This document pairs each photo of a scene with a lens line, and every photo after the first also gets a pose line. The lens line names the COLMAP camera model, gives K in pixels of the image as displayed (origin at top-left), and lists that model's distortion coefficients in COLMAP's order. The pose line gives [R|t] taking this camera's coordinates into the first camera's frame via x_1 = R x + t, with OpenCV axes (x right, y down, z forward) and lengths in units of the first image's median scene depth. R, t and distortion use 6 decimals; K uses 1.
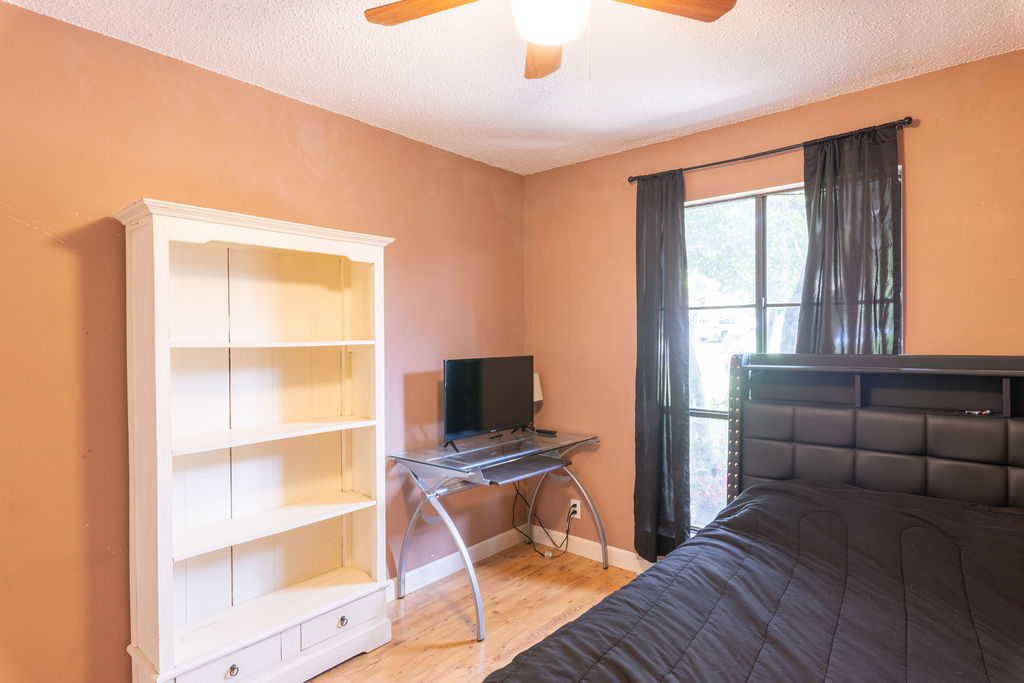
lens RADIAL K [[545.6, 0, 511.0], [0, 545.6, 339.6], [0, 0, 1]] dist [0.000993, -0.000013]
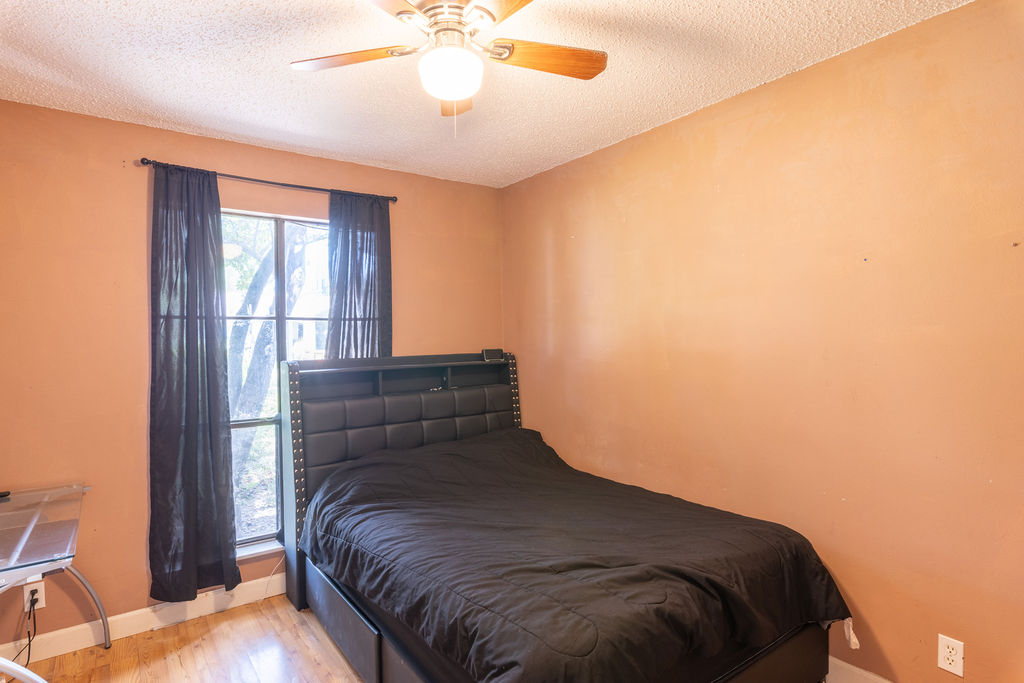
lens RADIAL K [[545.6, 0, 511.5], [0, 545.6, 341.5], [0, 0, 1]] dist [0.000993, -0.000013]
pose [[0.228704, -0.000725, 0.973496, -0.552917], [0.024762, 0.999681, -0.005072, 0.002672], [-0.973181, 0.025265, 0.228649, 0.309753]]
